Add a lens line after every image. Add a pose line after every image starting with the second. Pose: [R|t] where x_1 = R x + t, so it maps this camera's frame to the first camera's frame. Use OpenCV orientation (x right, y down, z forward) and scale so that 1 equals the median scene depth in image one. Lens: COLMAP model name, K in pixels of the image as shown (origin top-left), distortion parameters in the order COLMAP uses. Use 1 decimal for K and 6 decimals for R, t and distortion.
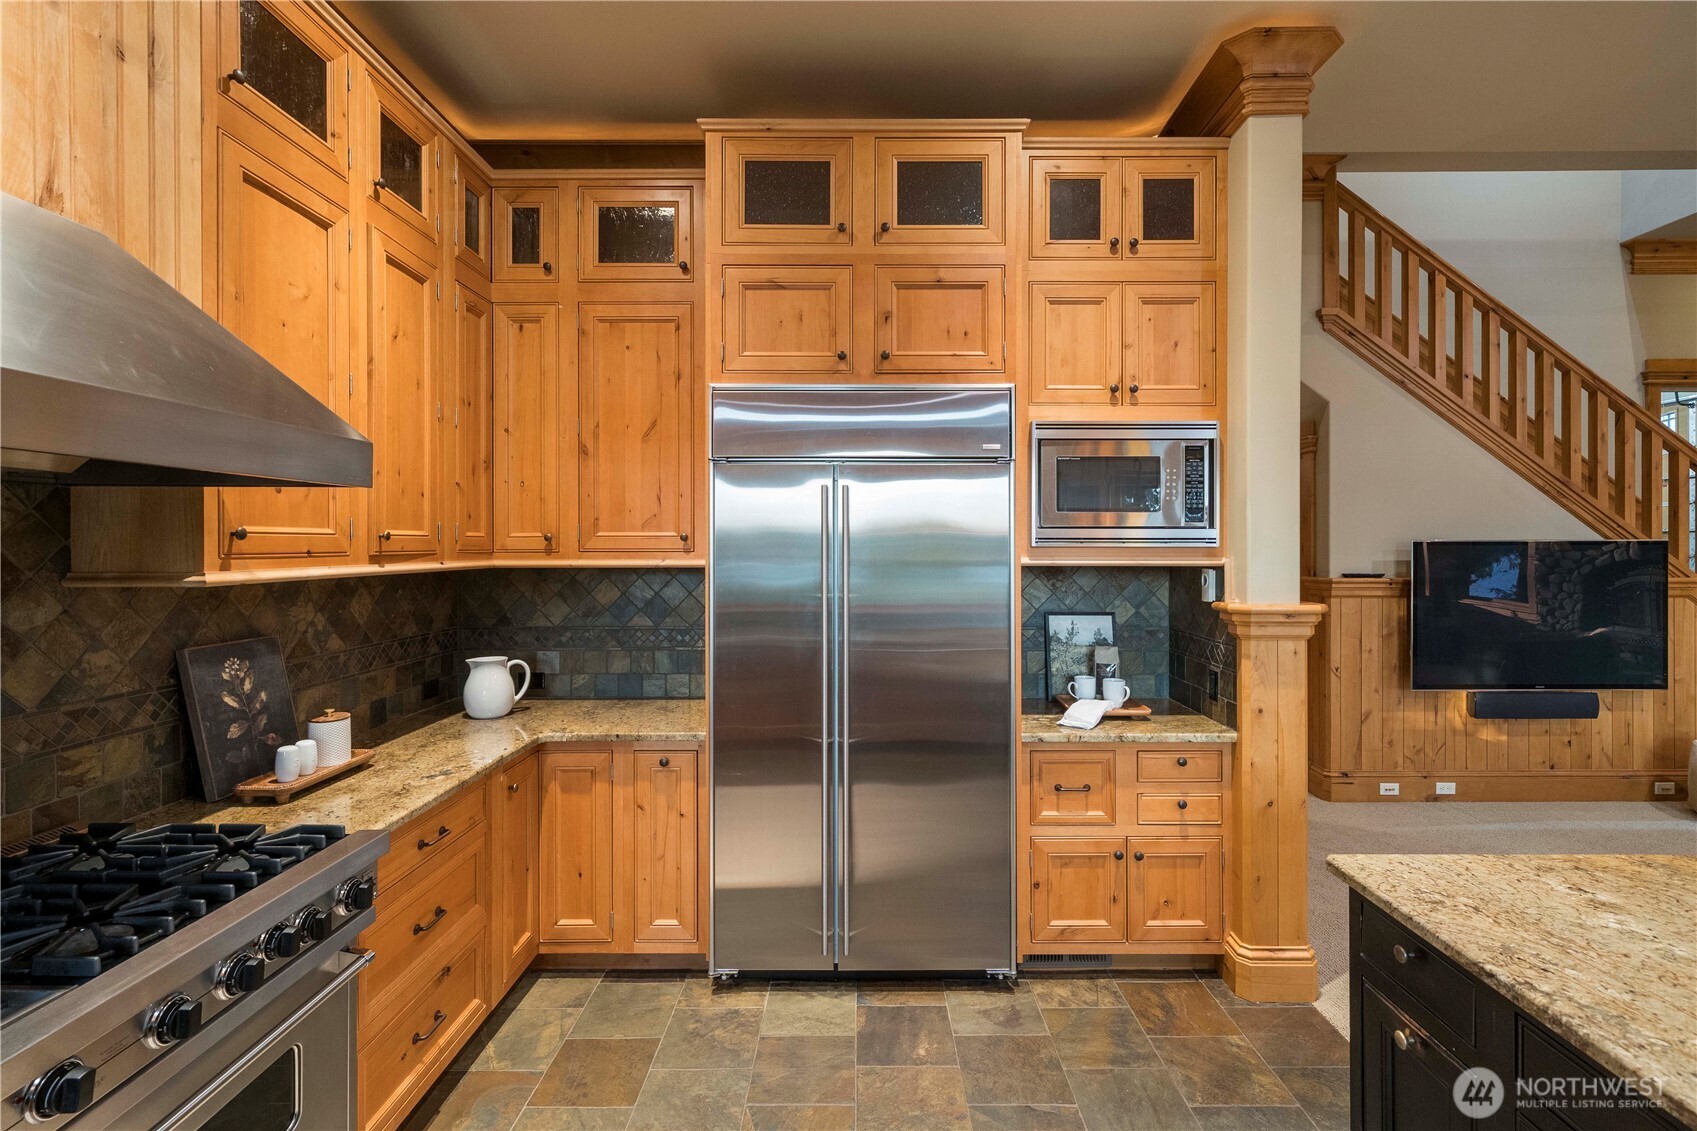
lens RADIAL K [[772.7, 0, 845.8], [0, 772.7, 542.0], [0, 0, 1]] dist [0.002628, 0.000541]
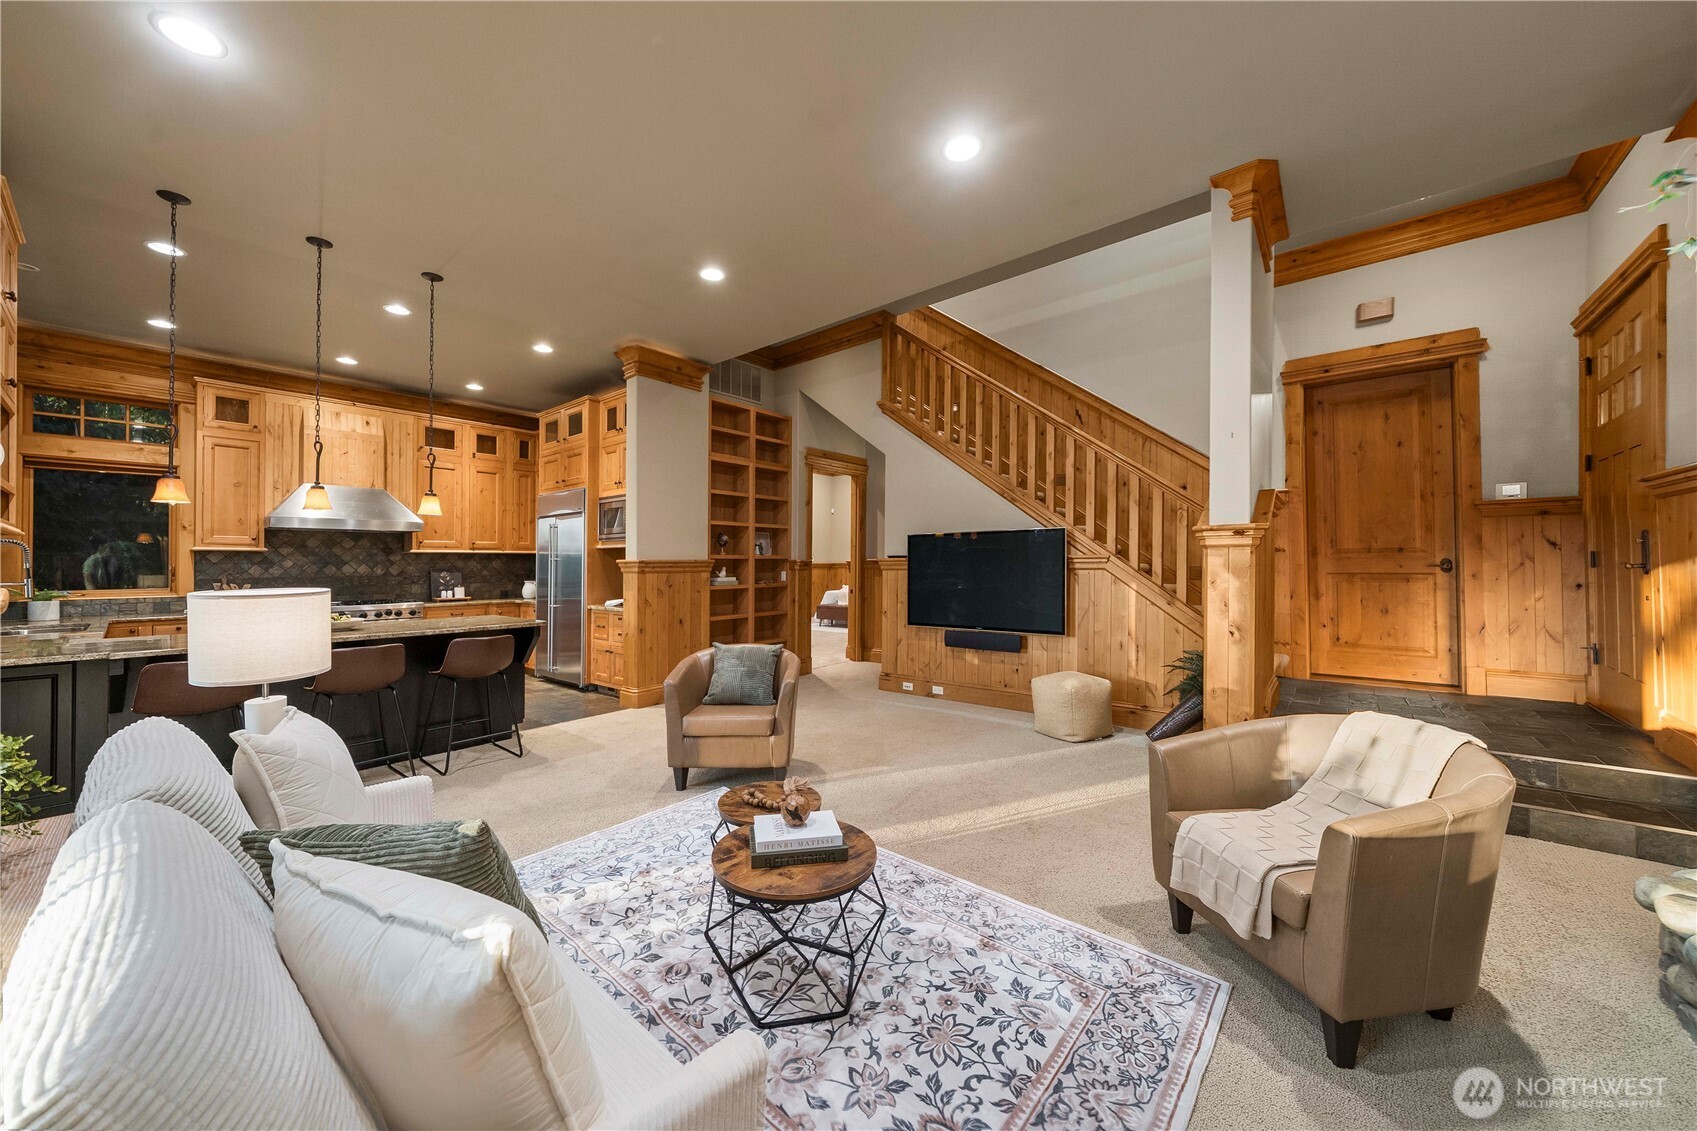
lens RADIAL K [[592.4, 0, 845.7], [0, 592.4, 565.6], [0, 0, 1]] dist [-0.003099, -0.000114]
pose [[0.769623, -0.007421, -0.638456, 2.393064], [0.007138, 0.999970, -0.003018, 0.111622], [0.638459, -0.002234, 0.769652, -0.089920]]
